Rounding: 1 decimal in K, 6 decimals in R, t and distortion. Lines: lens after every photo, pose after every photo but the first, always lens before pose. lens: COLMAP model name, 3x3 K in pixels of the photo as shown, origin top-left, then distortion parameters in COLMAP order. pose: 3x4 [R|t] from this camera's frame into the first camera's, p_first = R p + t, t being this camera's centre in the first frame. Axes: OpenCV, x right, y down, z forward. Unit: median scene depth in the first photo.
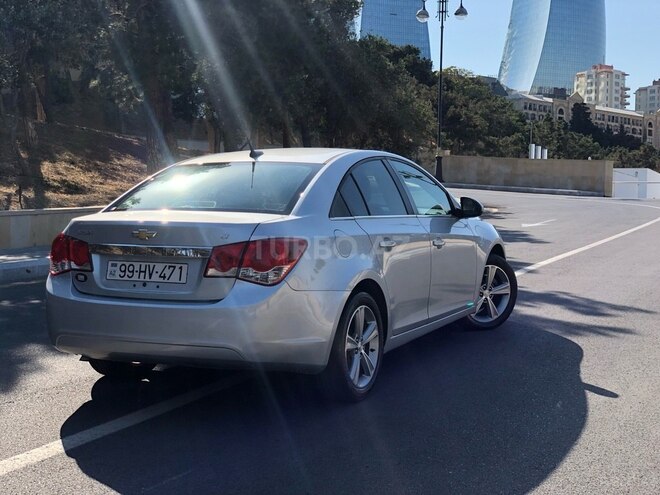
lens RADIAL K [[997.7, 0, 330.7], [0, 997.7, 221.6], [0, 0, 1]] dist [0.017640, -0.020729]
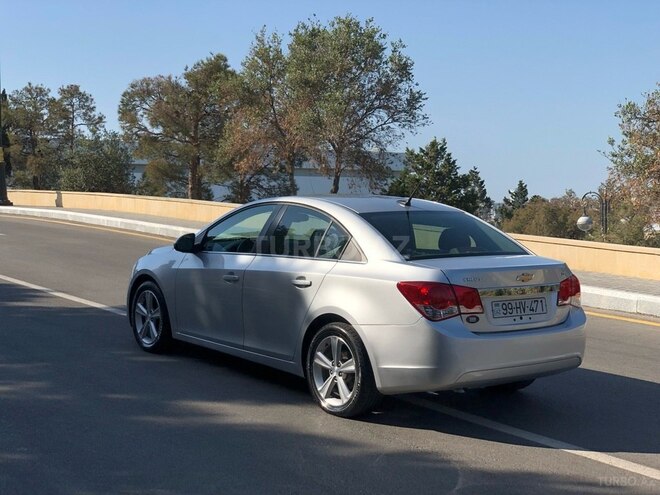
lens RADIAL K [[970.6, 0, 330.0], [0, 970.6, 247.5], [0, 0, 1]] dist [0.069647, 0.005431]
pose [[0.464000, -0.044216, 0.884731, -1.321937], [0.016190, 0.999010, 0.041436, -0.075735], [-0.885687, -0.004903, 0.464257, 0.635461]]
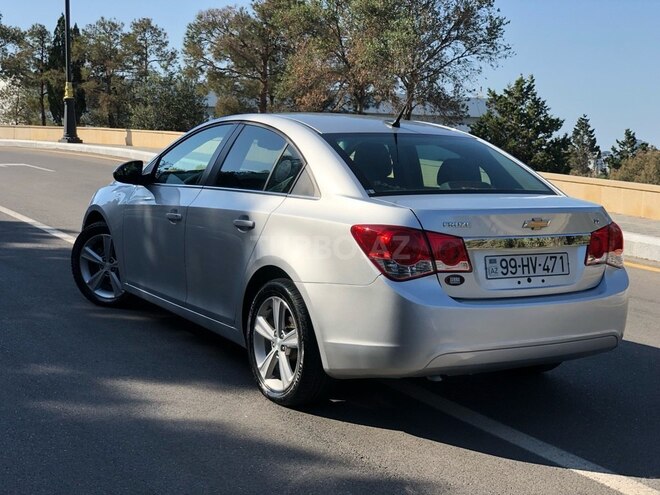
lens RADIAL K [[970.6, 0, 330.0], [0, 970.6, 247.5], [0, 0, 1]] dist [0.069647, 0.005431]
pose [[0.555788, -0.078481, 0.827611, -0.970890], [0.000471, 0.995563, 0.094092, -0.045674], [-0.831324, -0.051905, 0.553359, 0.654854]]
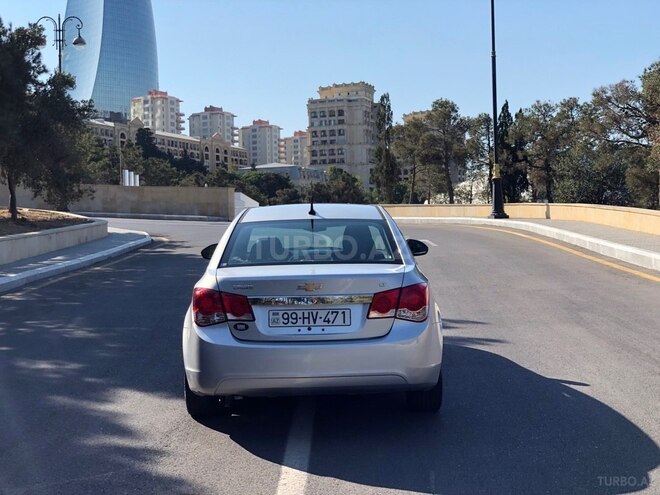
lens RADIAL K [[970.3, 0, 342.8], [0, 970.3, 246.6], [0, 0, 1]] dist [0.051971, -0.020748]
pose [[0.901971, -0.037441, 0.430170, -0.626672], [0.036082, 0.999285, 0.011321, -0.044888], [-0.430286, 0.005310, 0.902677, -0.055630]]
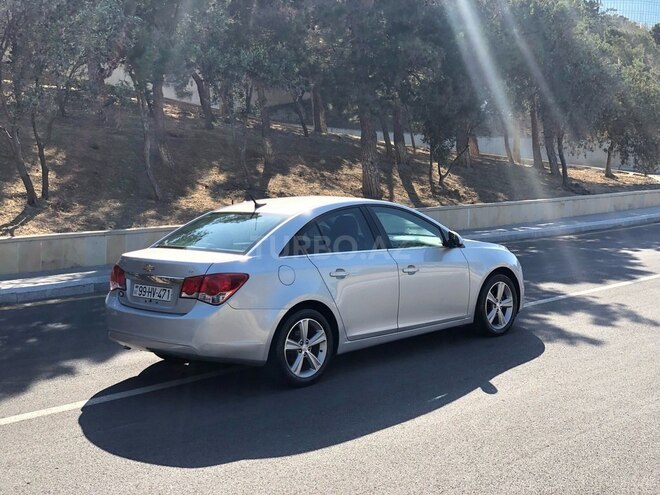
lens RADIAL K [[970.6, 0, 330.0], [0, 970.6, 247.5], [0, 0, 1]] dist [0.069647, 0.005431]
pose [[0.946429, 0.012382, -0.322674, 0.525390], [0.001234, 0.999119, 0.041957, -0.076184], [0.322910, -0.040107, 0.945580, -0.283854]]
